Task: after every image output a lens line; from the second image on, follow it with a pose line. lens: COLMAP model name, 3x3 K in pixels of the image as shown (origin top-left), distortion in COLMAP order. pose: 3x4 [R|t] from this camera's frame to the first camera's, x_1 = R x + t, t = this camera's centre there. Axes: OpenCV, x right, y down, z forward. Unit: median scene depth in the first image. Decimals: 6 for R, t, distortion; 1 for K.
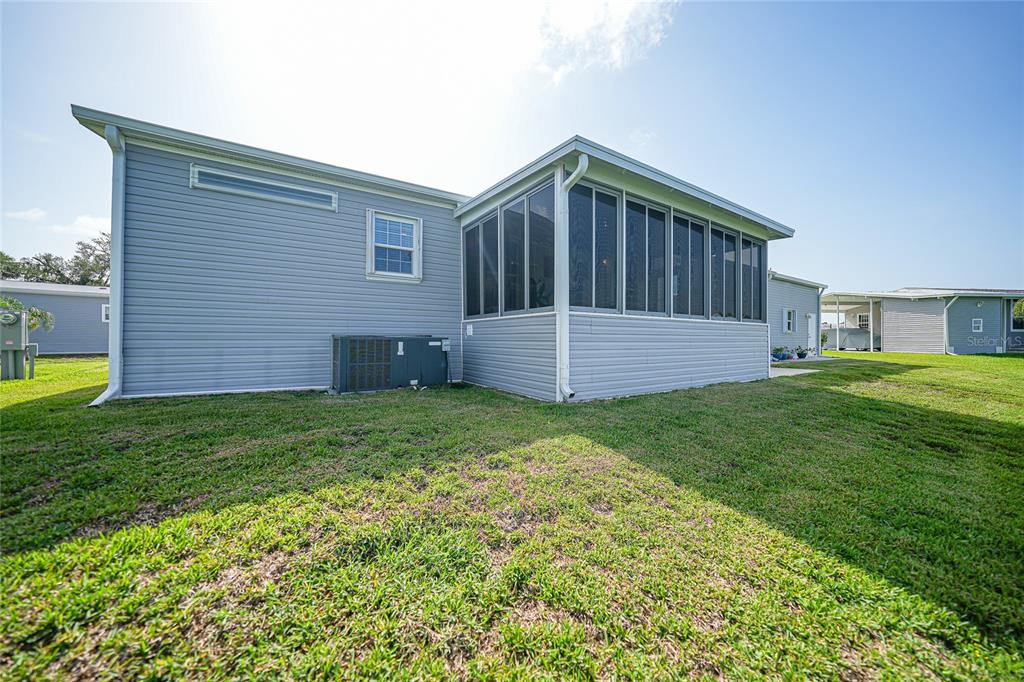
lens RADIAL K [[355.6, 0, 512.0], [0, 355.6, 341.0], [0, 0, 1]] dist [-0.019881, 0.005018]
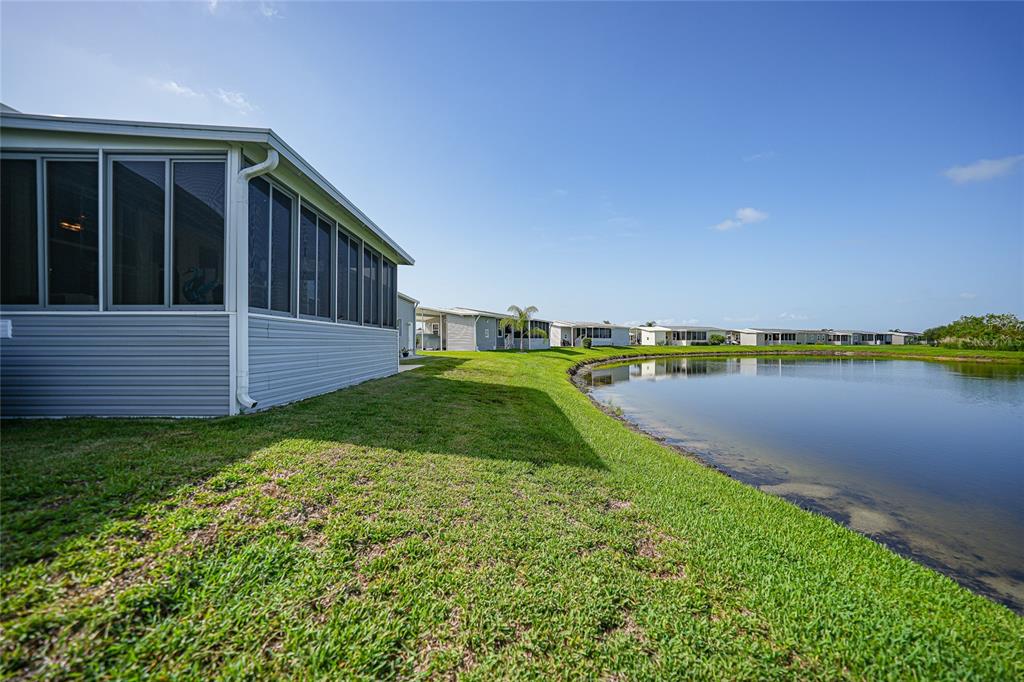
lens RADIAL K [[355.6, 0, 512.0], [0, 355.6, 341.0], [0, 0, 1]] dist [-0.019881, 0.005018]
pose [[0.530322, -0.000233, 0.847796, -0.244223], [0.006602, 0.999971, -0.003856, -0.003556], [-0.847771, 0.007642, 0.530308, -0.044937]]
